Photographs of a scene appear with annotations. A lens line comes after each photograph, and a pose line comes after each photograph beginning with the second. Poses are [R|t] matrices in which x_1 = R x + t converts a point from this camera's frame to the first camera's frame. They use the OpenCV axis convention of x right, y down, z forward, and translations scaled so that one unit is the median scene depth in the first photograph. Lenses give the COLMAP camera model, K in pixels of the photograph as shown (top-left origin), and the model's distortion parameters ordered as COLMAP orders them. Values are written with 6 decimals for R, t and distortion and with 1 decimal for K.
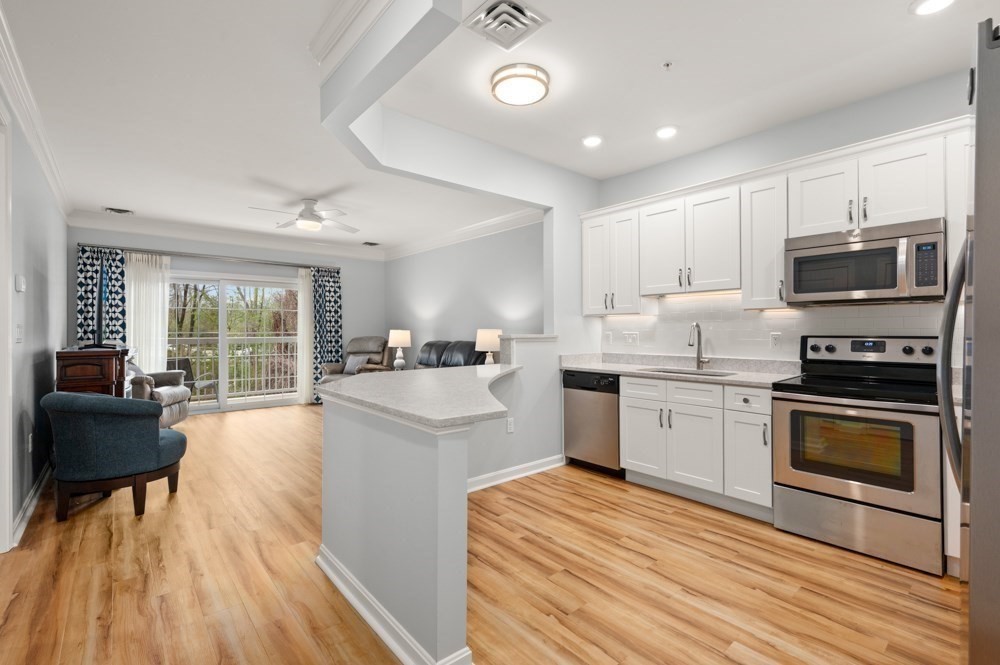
lens RADIAL K [[446.1, 0, 499.7], [0, 446.1, 331.5], [0, 0, 1]] dist [0.002804, -0.000564]
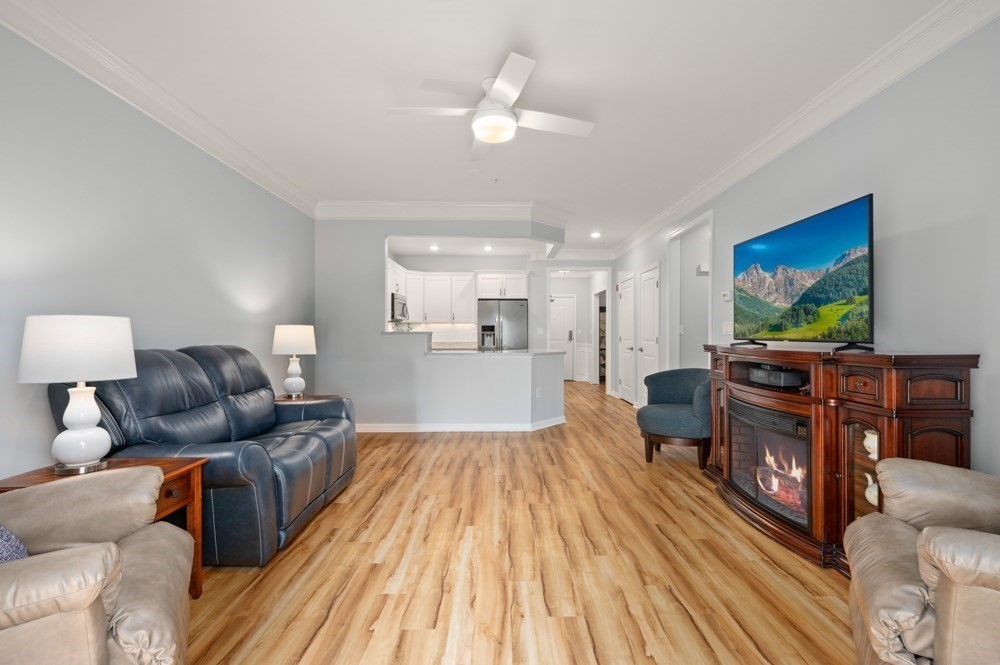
lens RADIAL K [[446.1, 0, 504.2], [0, 446.1, 330.8], [0, 0, 1]] dist [0.002804, -0.000564]
pose [[-0.767750, 0.005532, 0.640725, -0.972881], [0.003396, 0.999984, -0.004565, 0.011050], [-0.640740, -0.001329, -0.767757, 1.750745]]
